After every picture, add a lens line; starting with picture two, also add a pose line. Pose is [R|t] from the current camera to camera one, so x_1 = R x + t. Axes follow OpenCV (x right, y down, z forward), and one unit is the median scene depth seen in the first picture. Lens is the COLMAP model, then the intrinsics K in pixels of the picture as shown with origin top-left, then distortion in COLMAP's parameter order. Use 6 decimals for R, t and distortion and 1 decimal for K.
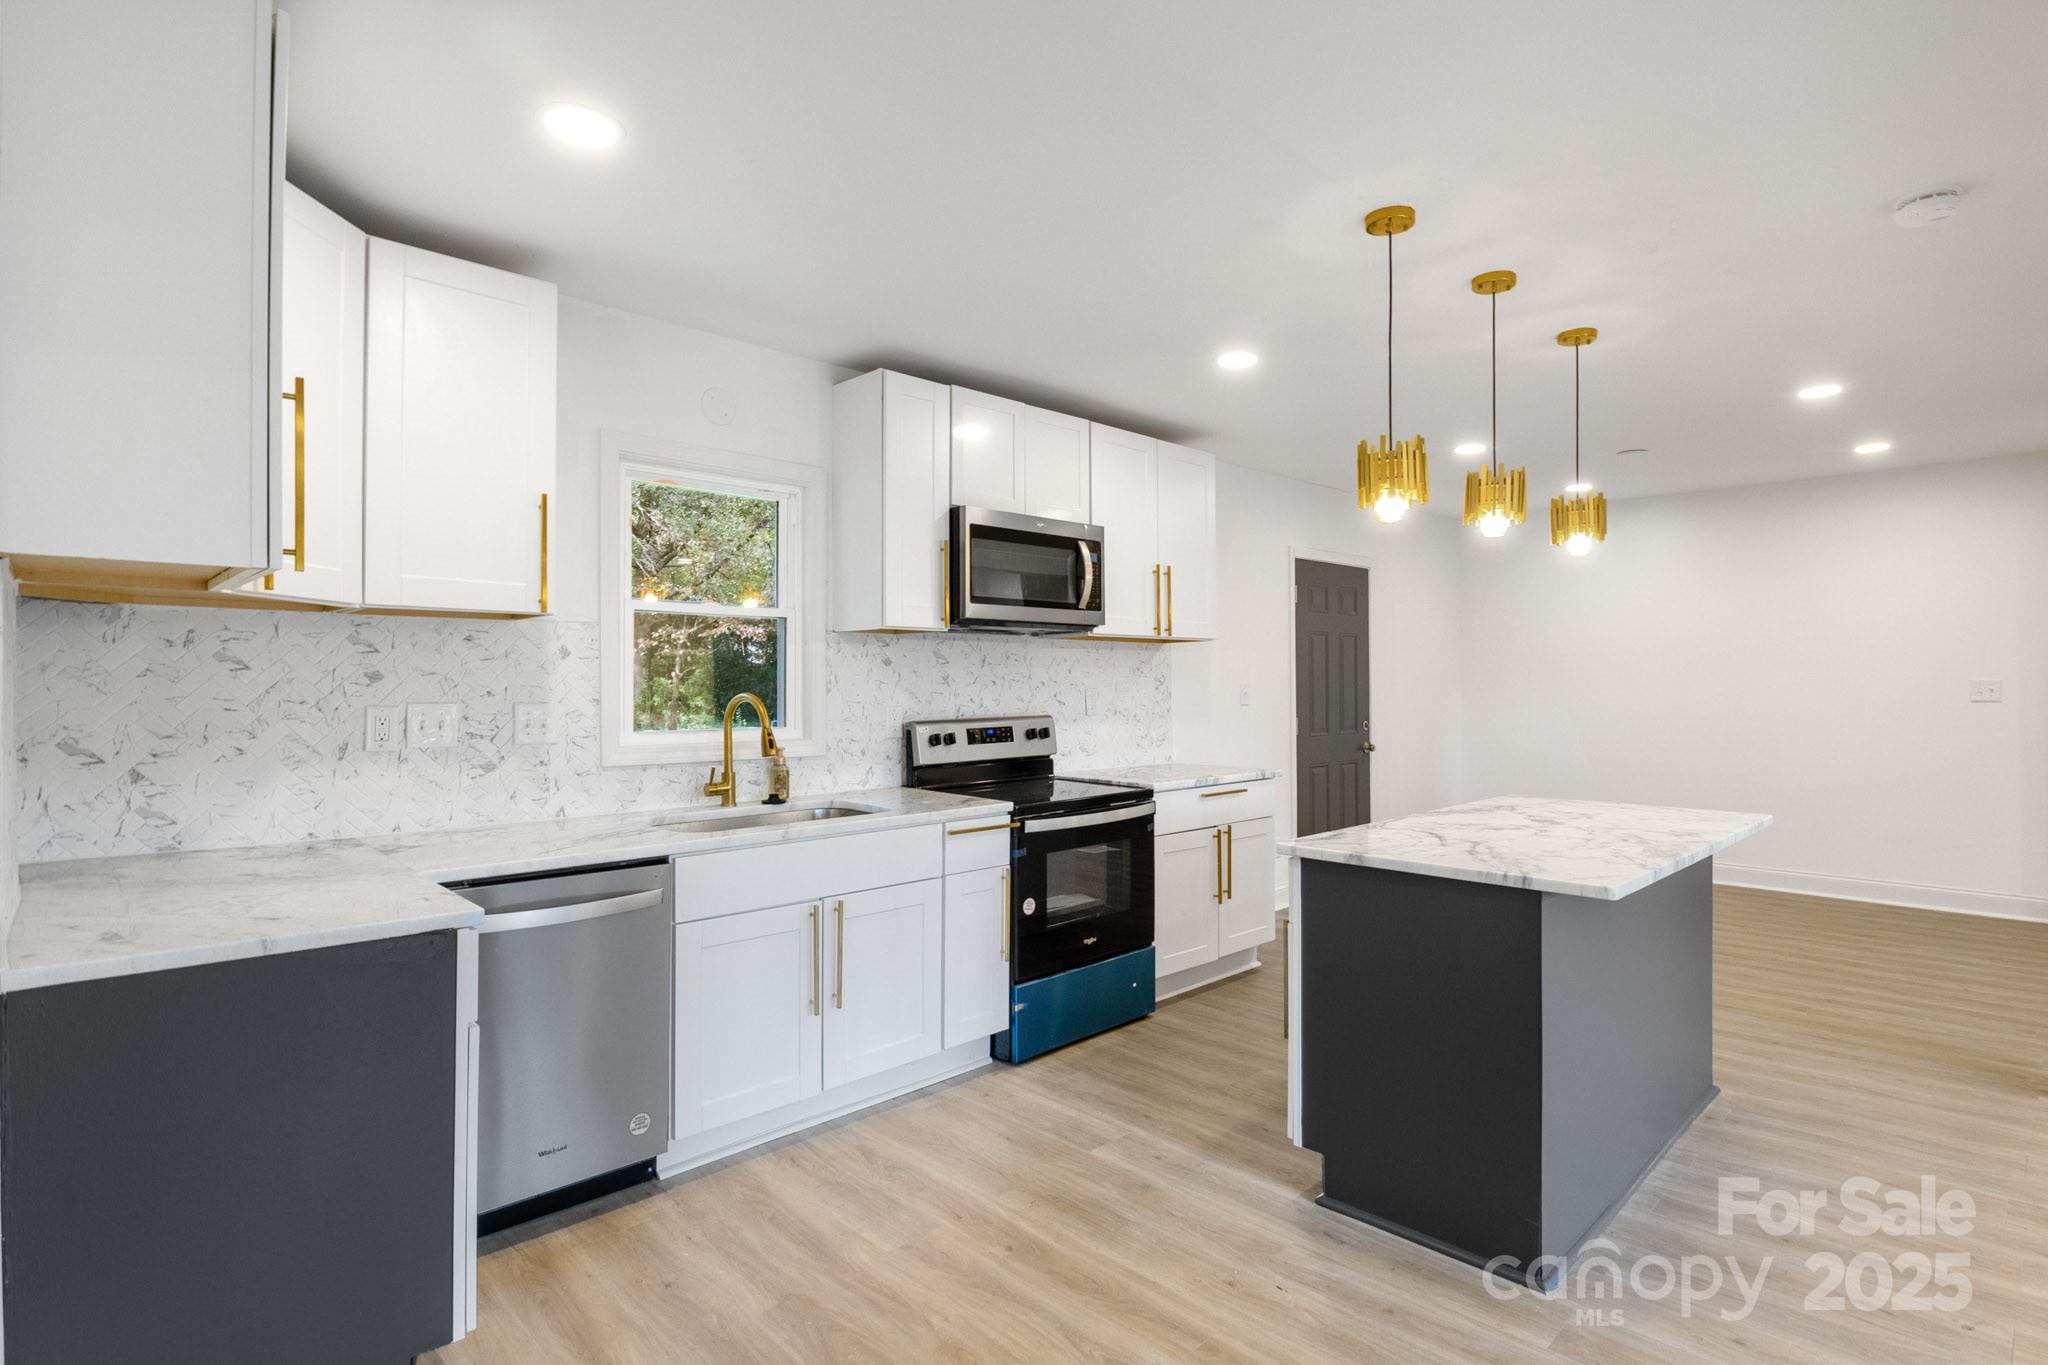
lens RADIAL K [[1025.5, 0, 1029.1], [0, 1025.5, 680.5], [0, 0, 1]] dist [-0.003677, 0.000576]
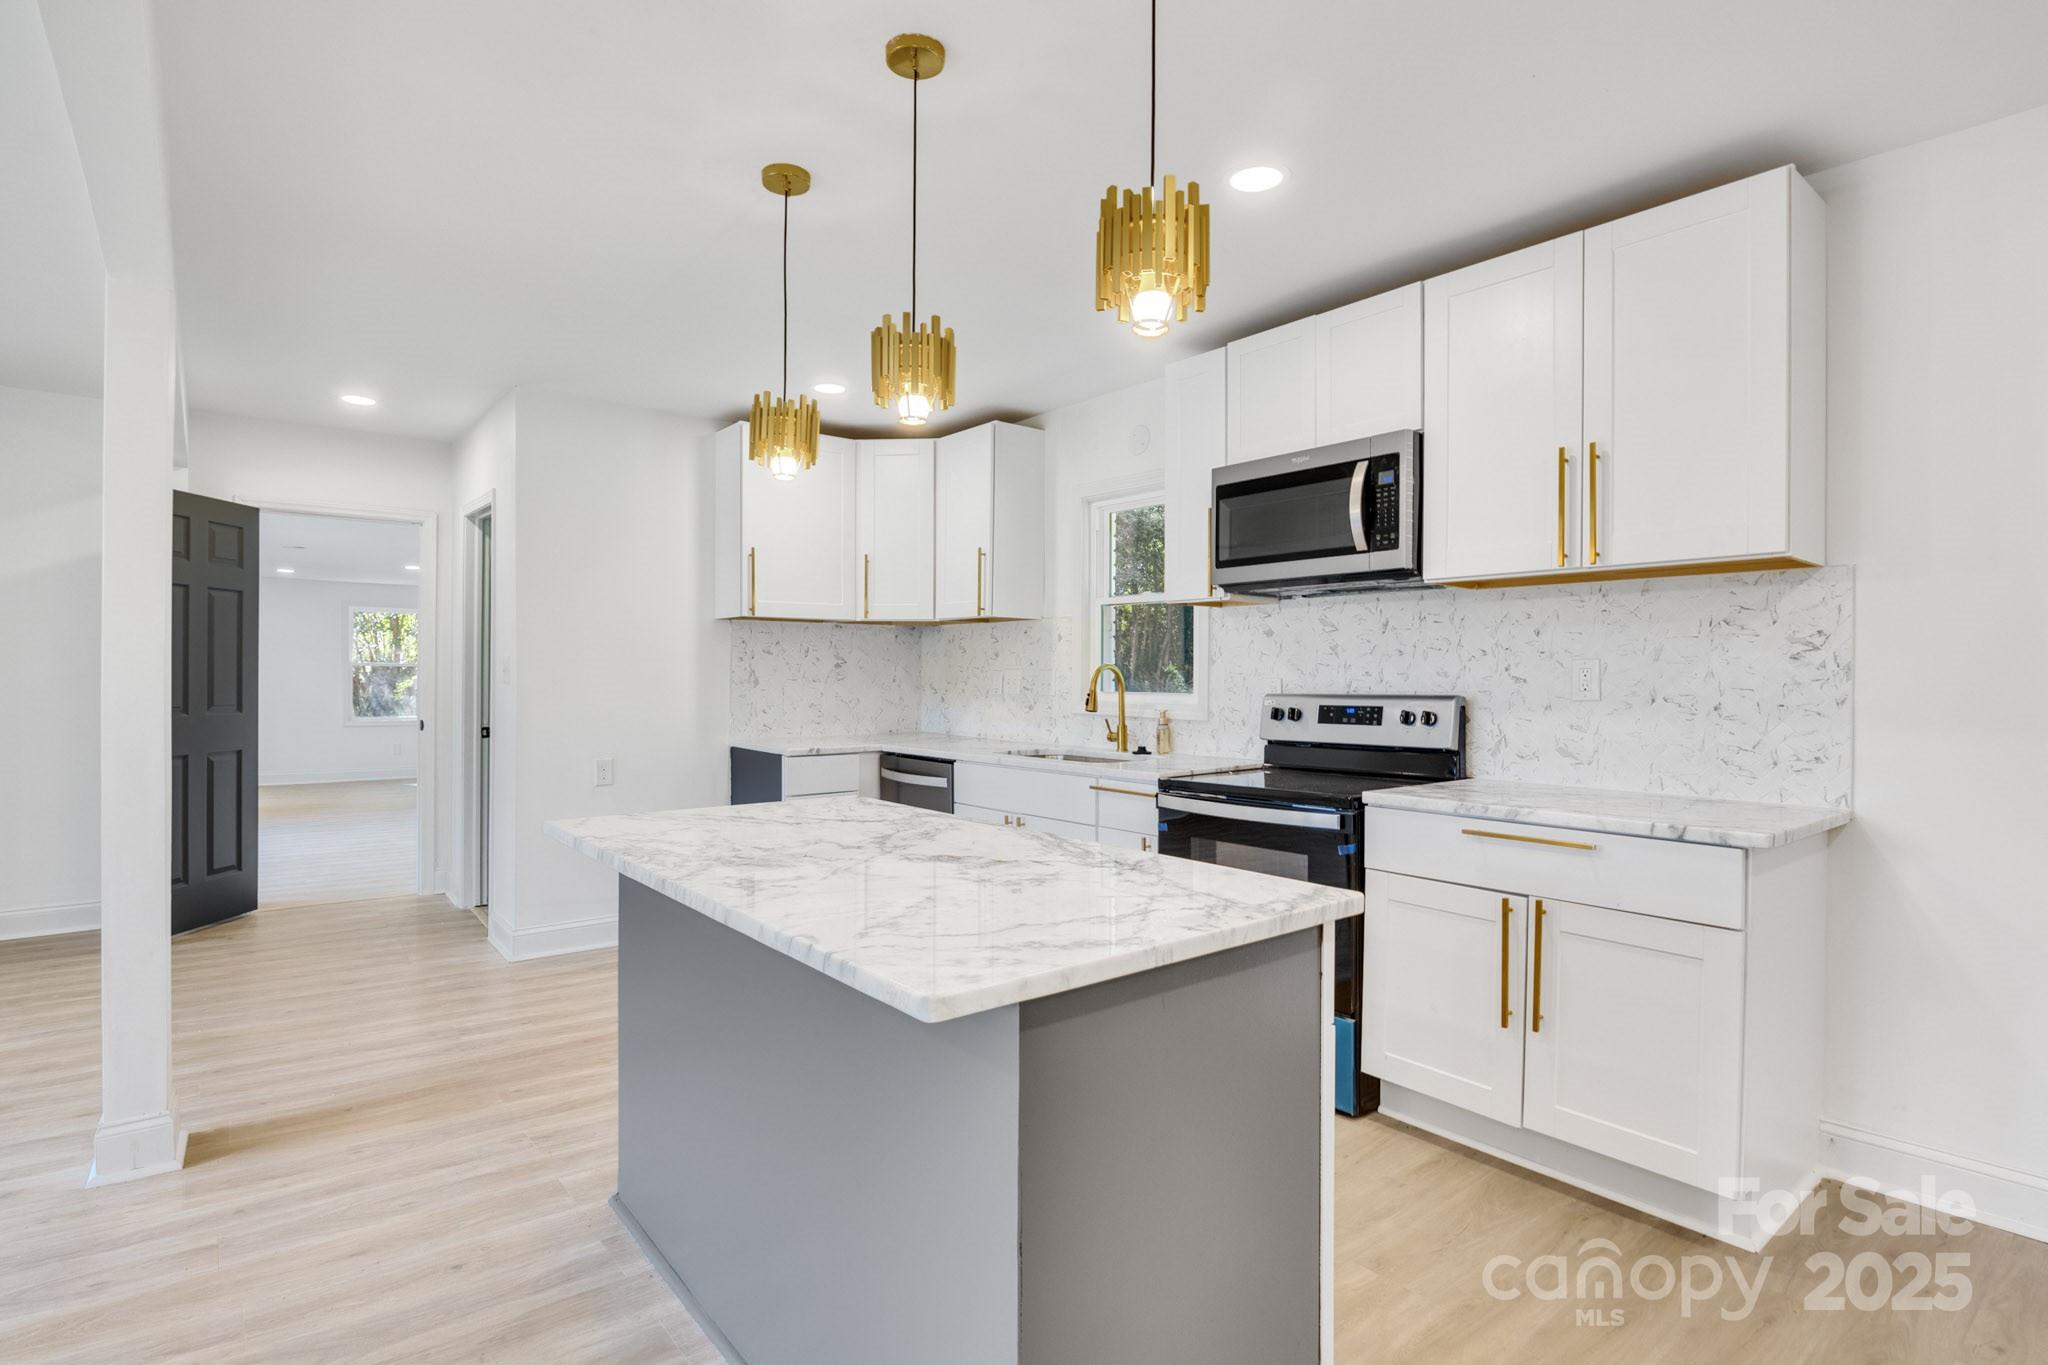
lens RADIAL K [[1026.2, 0, 1029.7], [0, 1026.2, 680.9], [0, 0, 1]] dist [-0.002946, -0.000284]
pose [[-0.105490, 0.008170, -0.994387, 0.833143], [0.000367, 0.999966, 0.008177, 0.019208], [0.994420, 0.000498, -0.105490, 0.844357]]
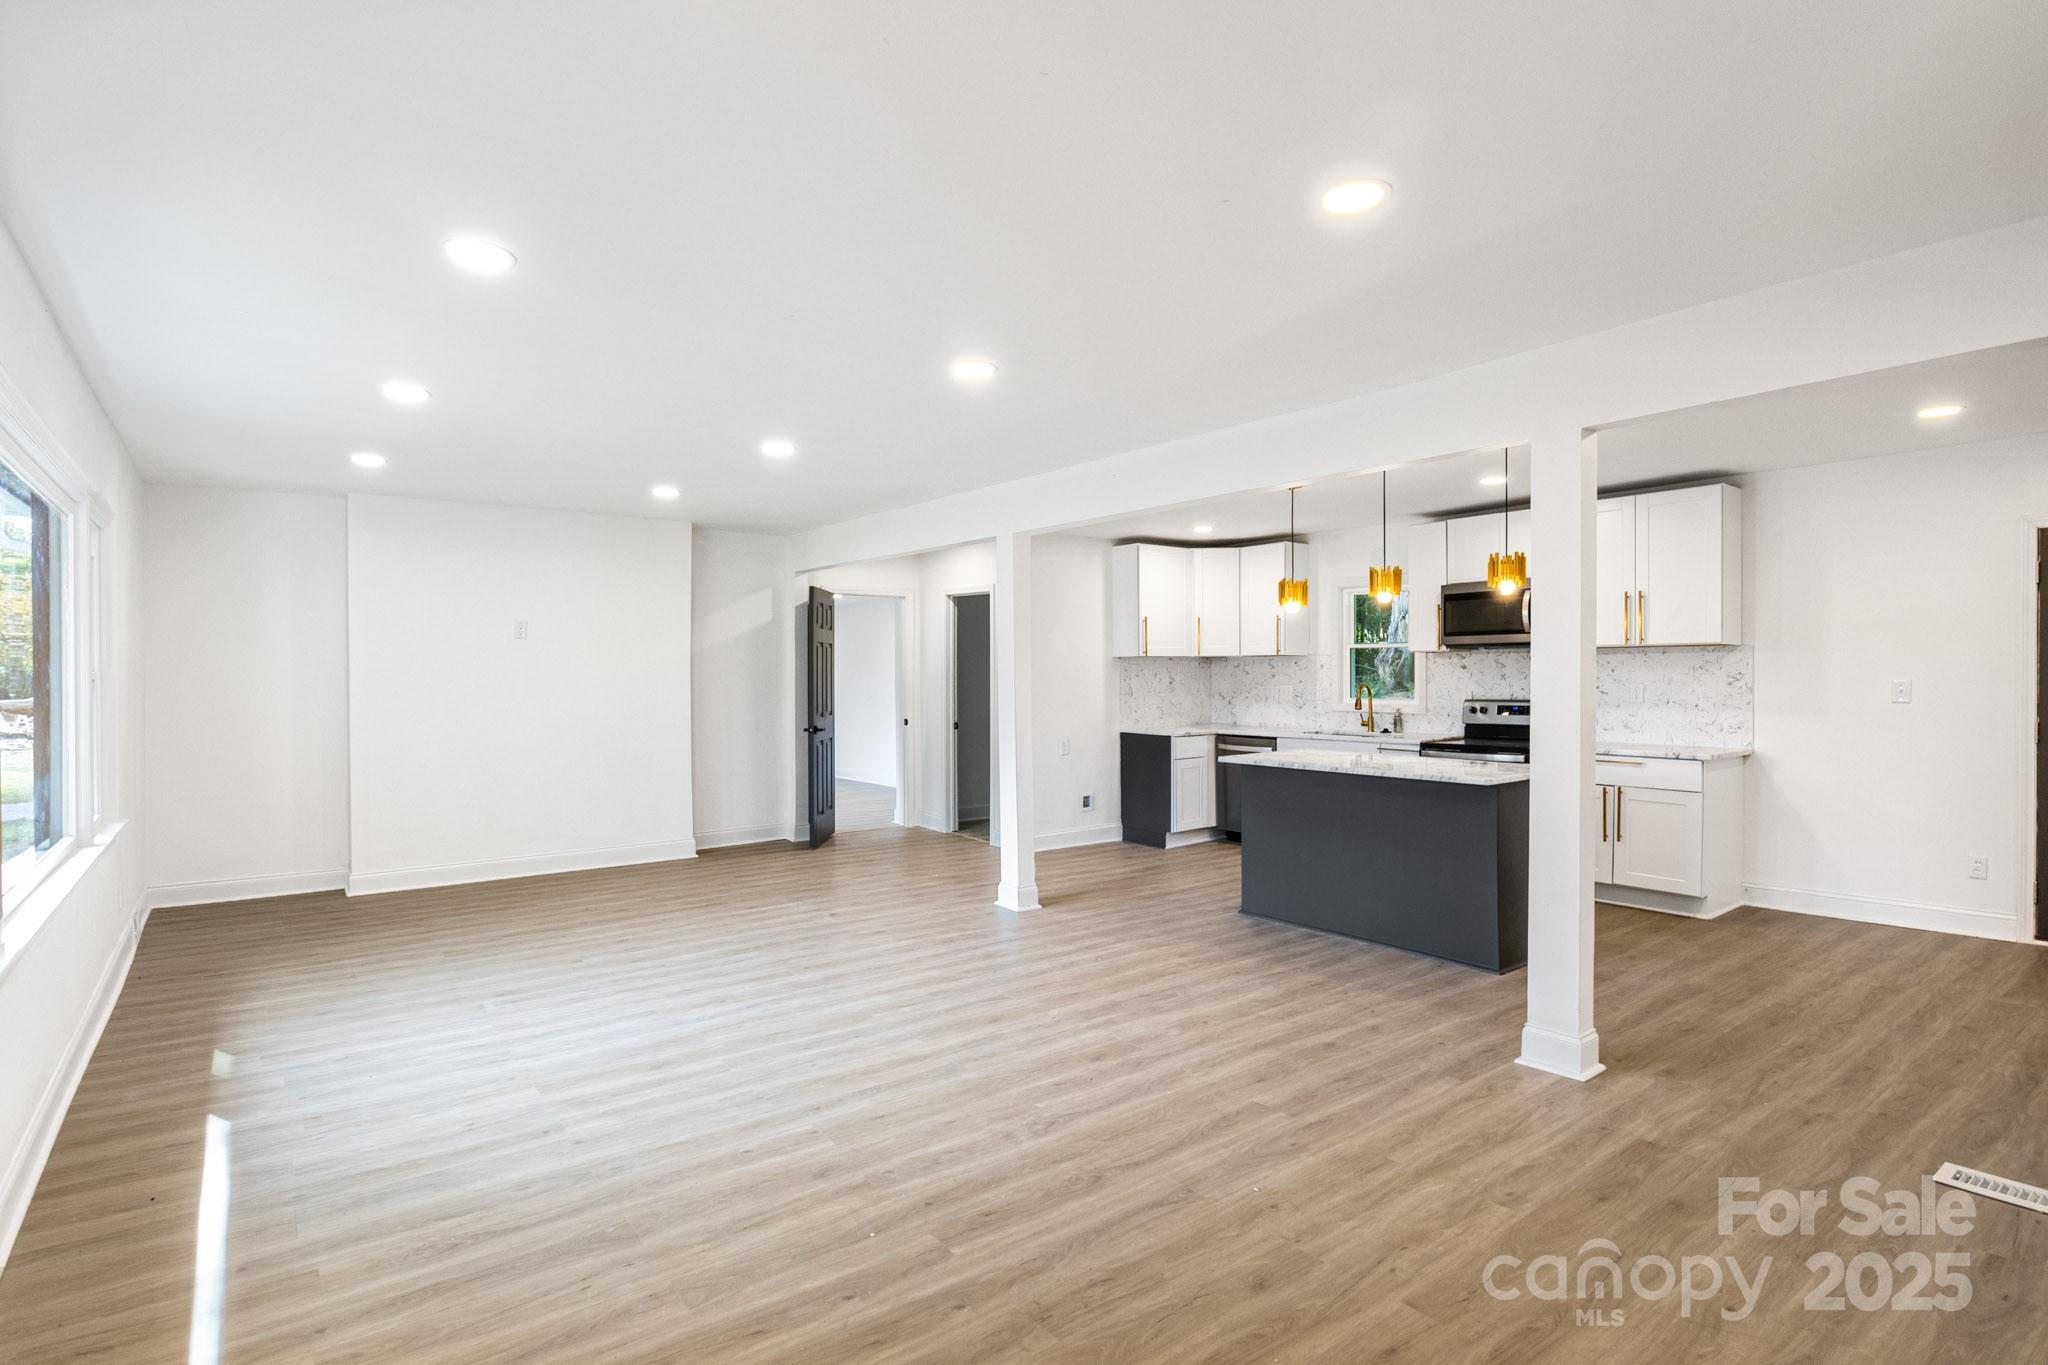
lens RADIAL K [[1025.5, 0, 1023.8], [0, 1025.5, 680.6], [0, 0, 1]] dist [-0.003677, 0.000576]
pose [[-0.133193, 0.011863, -0.991019, 1.744054], [0.009961, 0.999894, 0.010630, -0.020420], [0.991040, -0.008456, -0.133297, 0.440161]]
